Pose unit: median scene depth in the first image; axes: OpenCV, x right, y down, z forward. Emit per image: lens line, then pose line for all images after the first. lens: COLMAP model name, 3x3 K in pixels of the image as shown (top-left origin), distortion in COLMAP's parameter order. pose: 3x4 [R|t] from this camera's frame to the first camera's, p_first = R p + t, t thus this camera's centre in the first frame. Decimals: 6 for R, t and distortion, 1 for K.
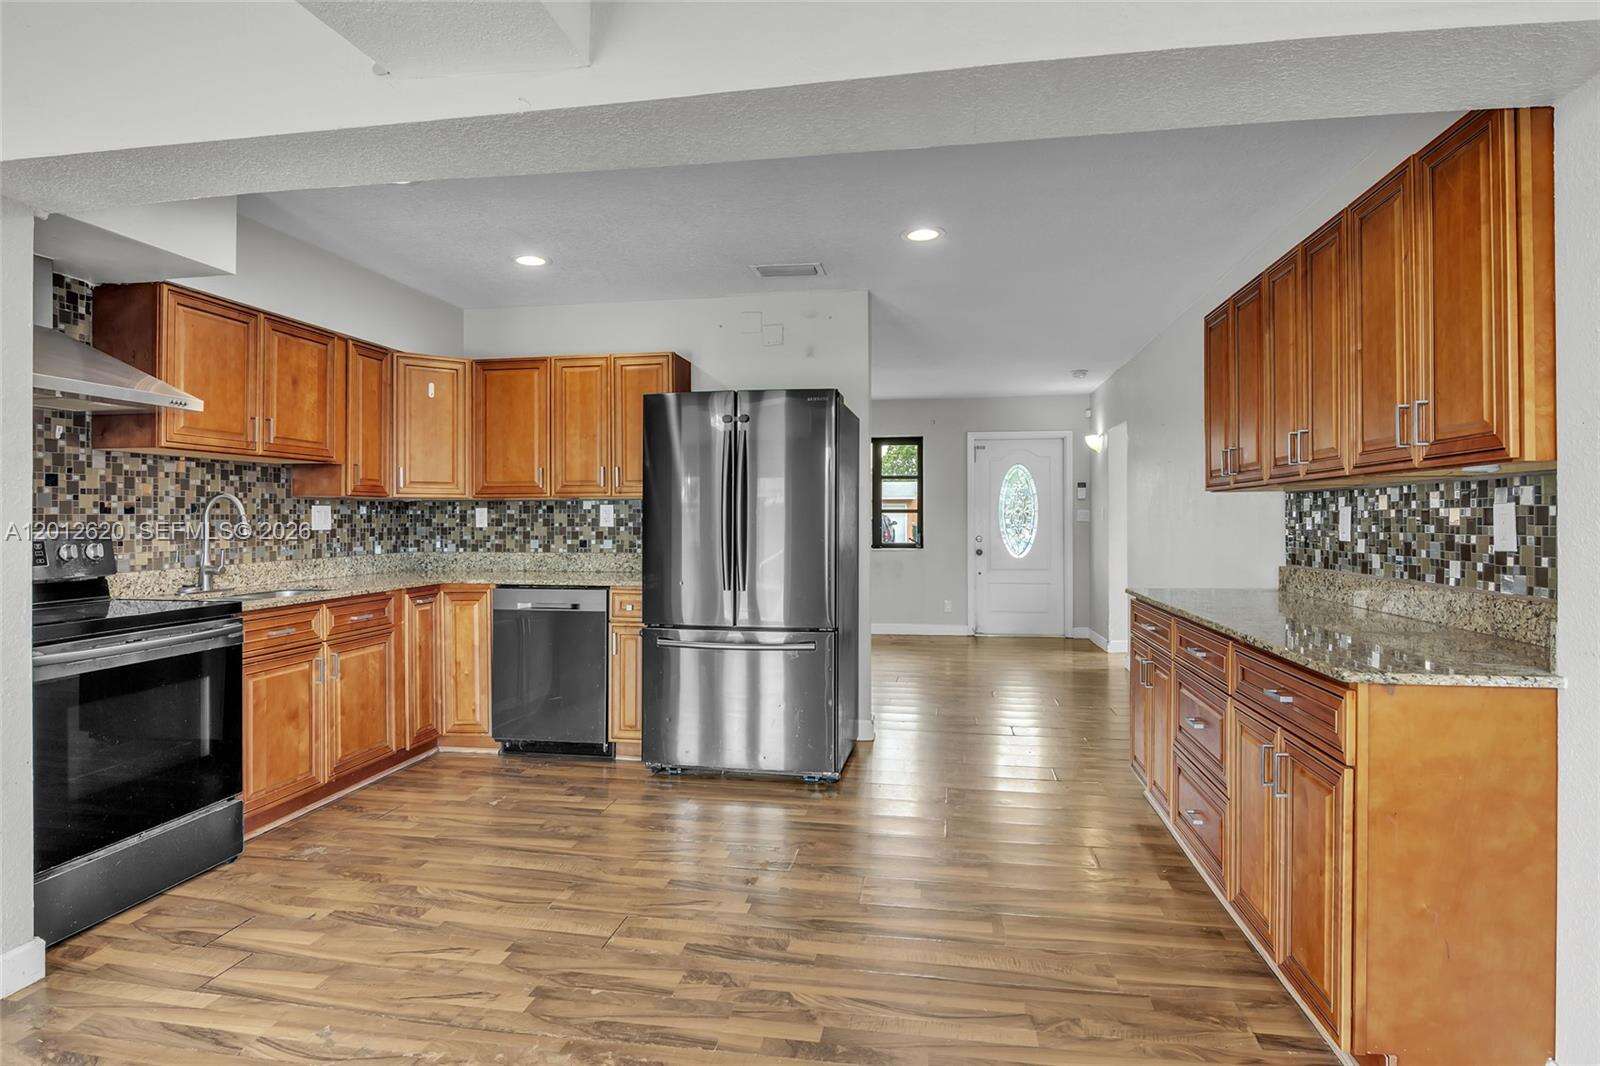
lens RADIAL K [[834.1, 0, 794.1], [0, 834.1, 514.0], [0, 0, 1]] dist [-0.009302, -0.007593]
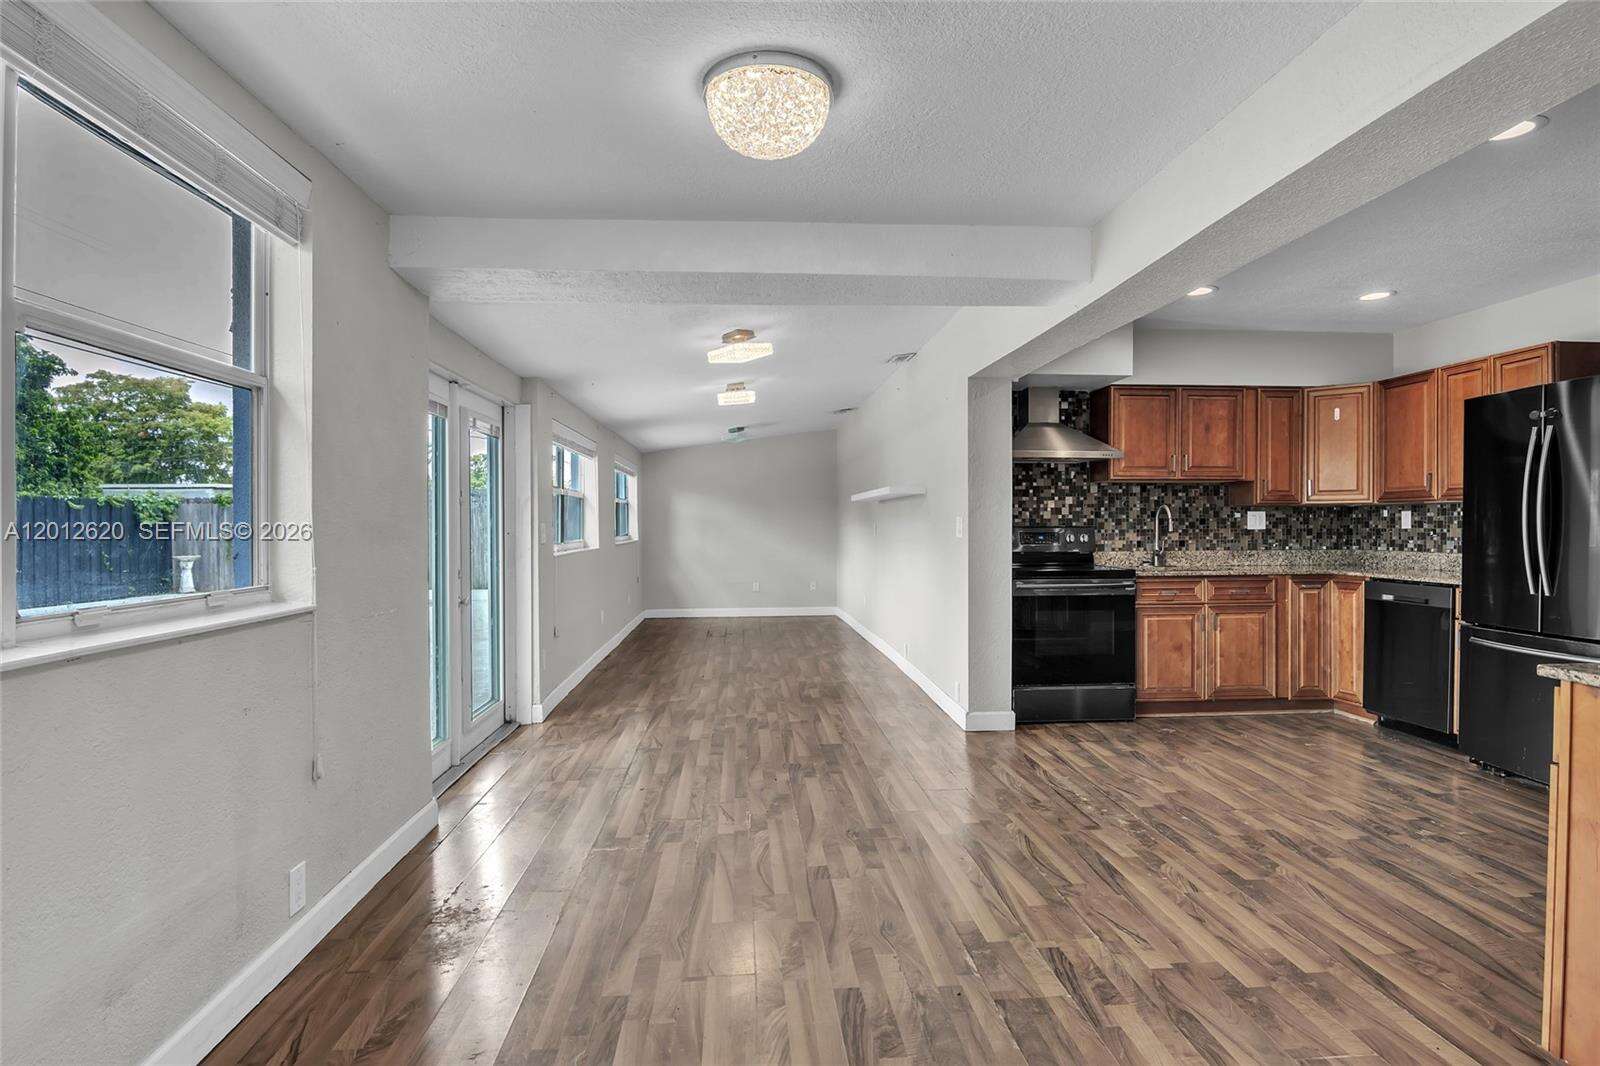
lens RADIAL K [[834.1, 0, 793.1], [0, 834.1, 526.6], [0, 0, 1]] dist [-0.009302, -0.007593]
pose [[0.232128, 0.003550, -0.972679, 0.716869], [0.004670, 0.999978, 0.004764, 0.006025], [0.972674, -0.005648, 0.232106, -0.056762]]
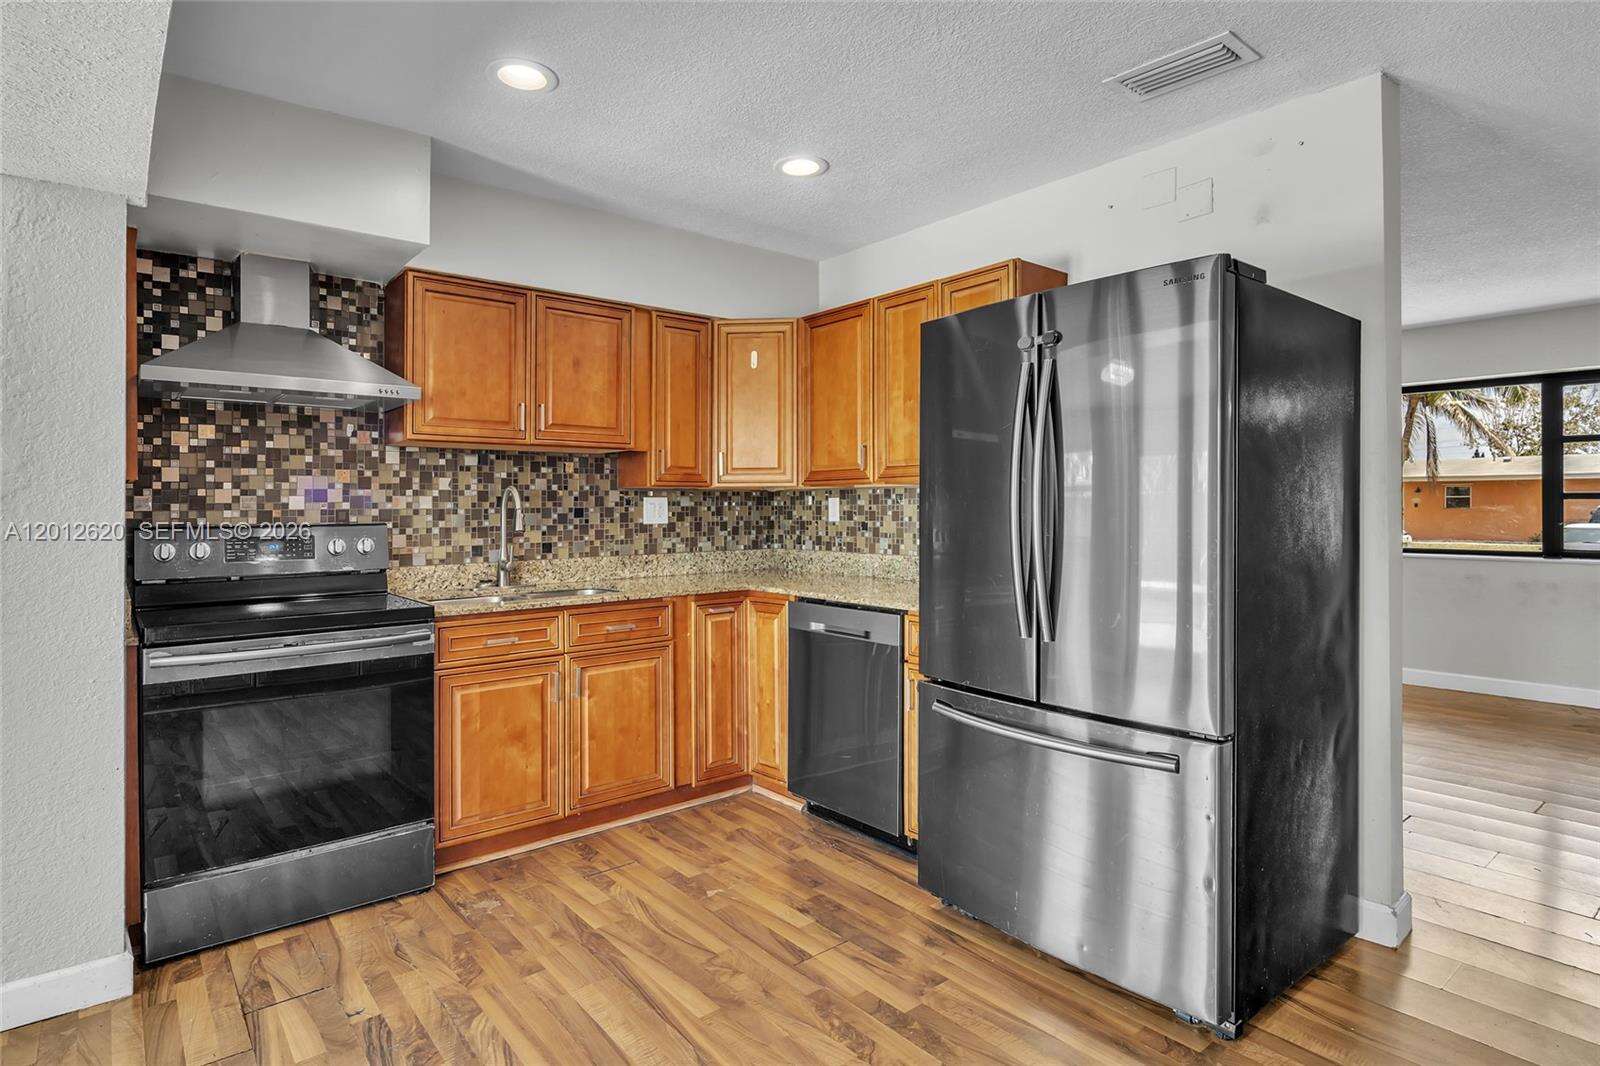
lens RADIAL K [[834.1, 0, 802.5], [0, 834.1, 501.9], [0, 0, 1]] dist [-0.009302, -0.007593]
pose [[0.757261, -0.005814, -0.653086, 0.201291], [0.006204, 0.999979, -0.001709, -0.003024], [0.653083, -0.002757, 0.757282, 0.510109]]
